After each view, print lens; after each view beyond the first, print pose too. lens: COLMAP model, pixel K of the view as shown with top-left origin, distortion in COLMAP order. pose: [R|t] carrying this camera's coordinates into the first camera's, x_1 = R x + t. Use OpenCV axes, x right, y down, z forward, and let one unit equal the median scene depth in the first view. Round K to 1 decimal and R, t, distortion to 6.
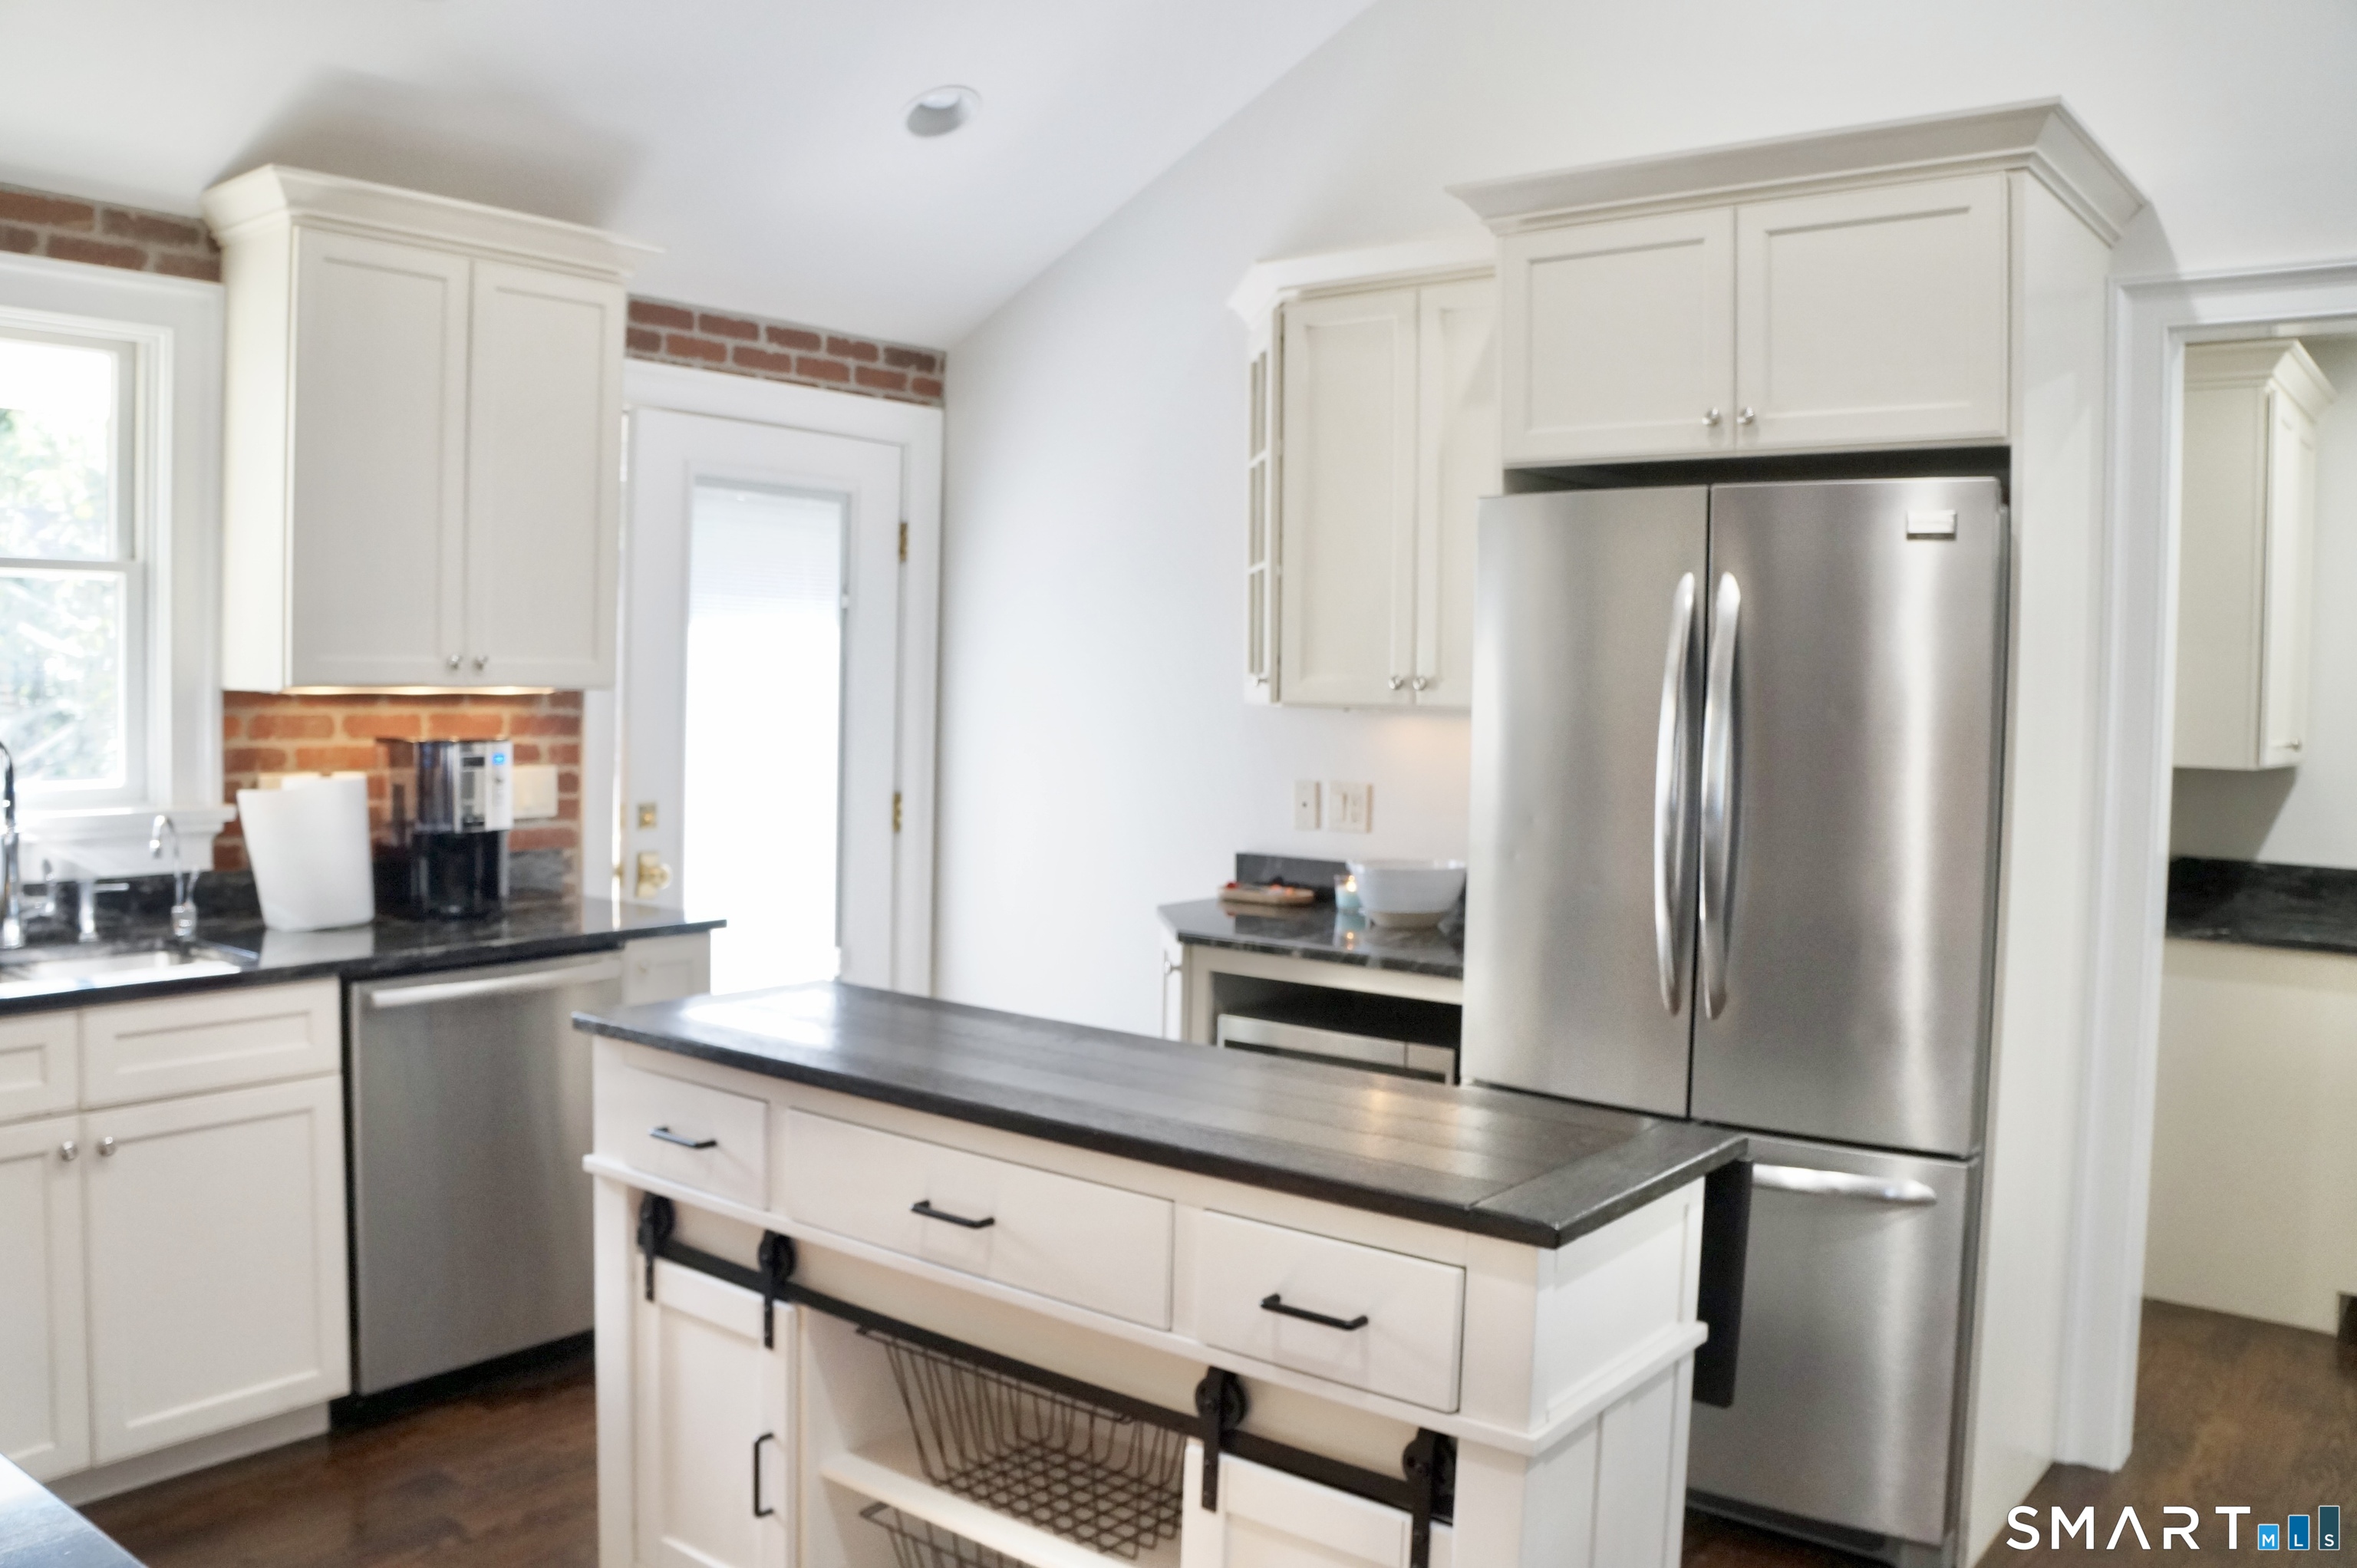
lens RADIAL K [[1881.7, 0, 1167.6], [0, 1881.7, 745.9], [0, 0, 1]] dist [-0.162444, 0.077007]
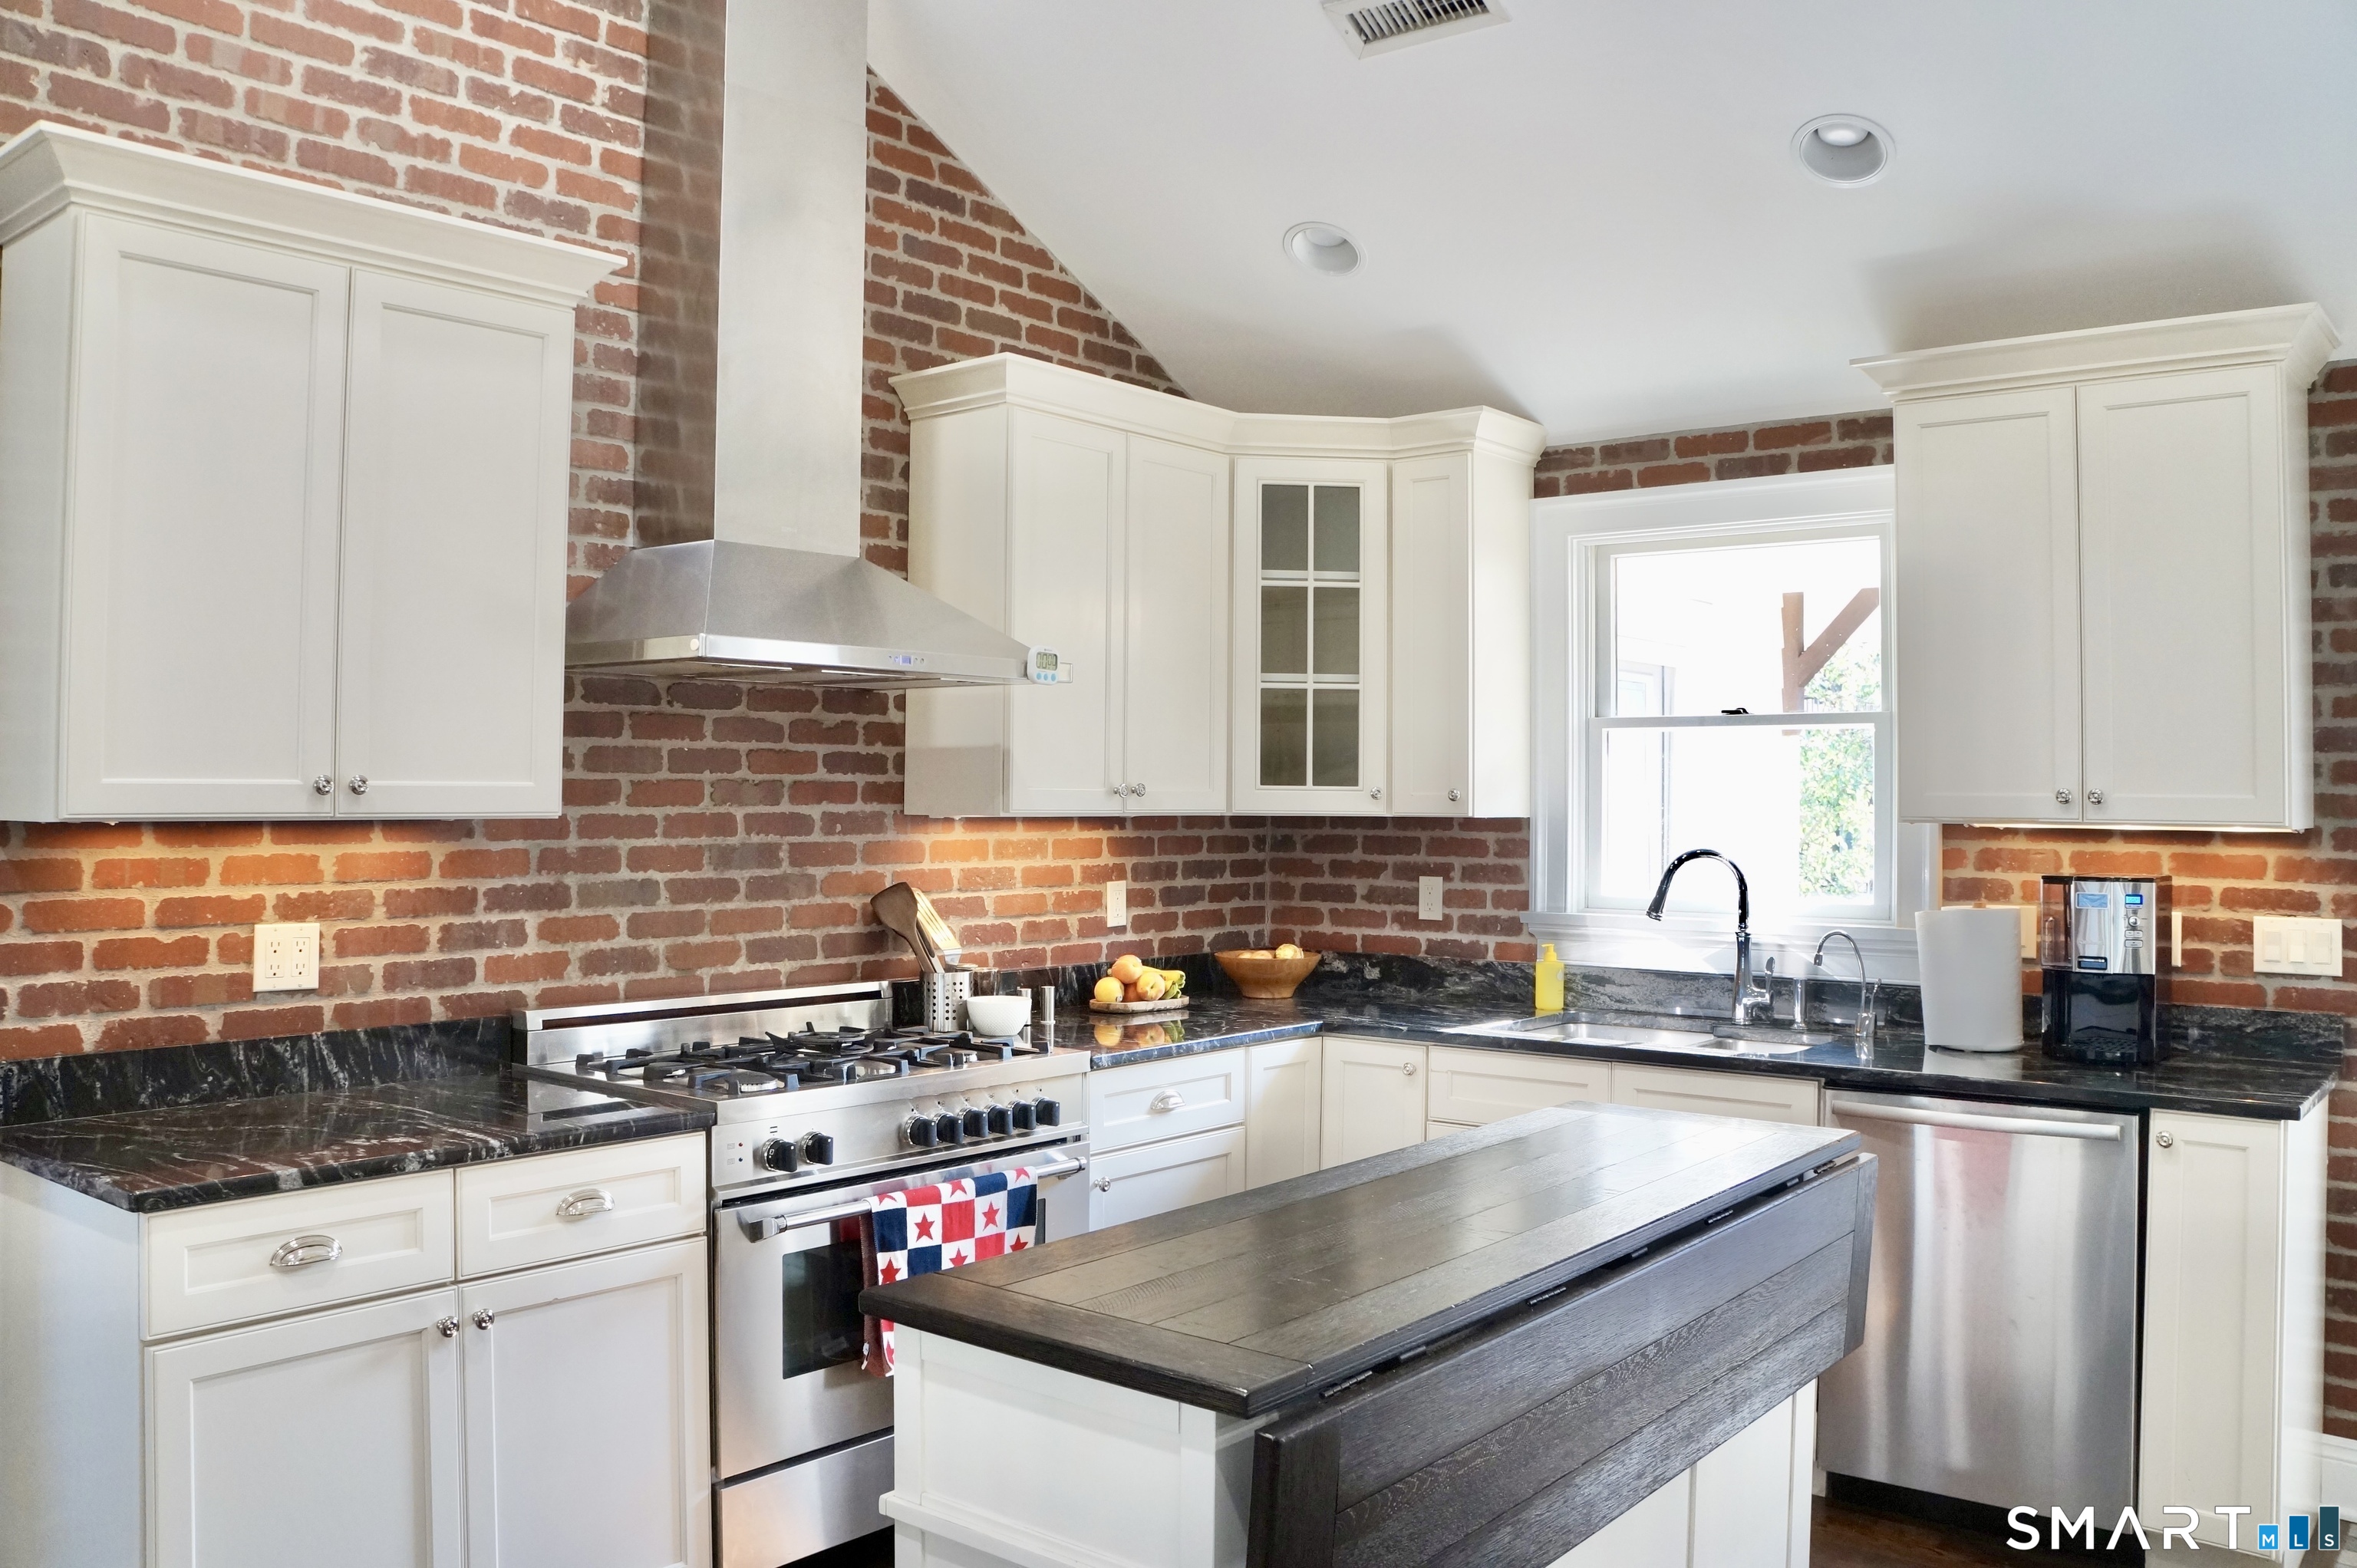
lens RADIAL K [[1881.7, 0, 1167.6], [0, 1881.7, 745.9], [0, 0, 1]] dist [-0.162444, 0.077007]
pose [[-0.004106, -0.057140, -0.998358, 0.589313], [-0.067389, 0.996112, -0.056734, 0.016898], [0.997718, 0.067046, -0.007940, 0.529860]]
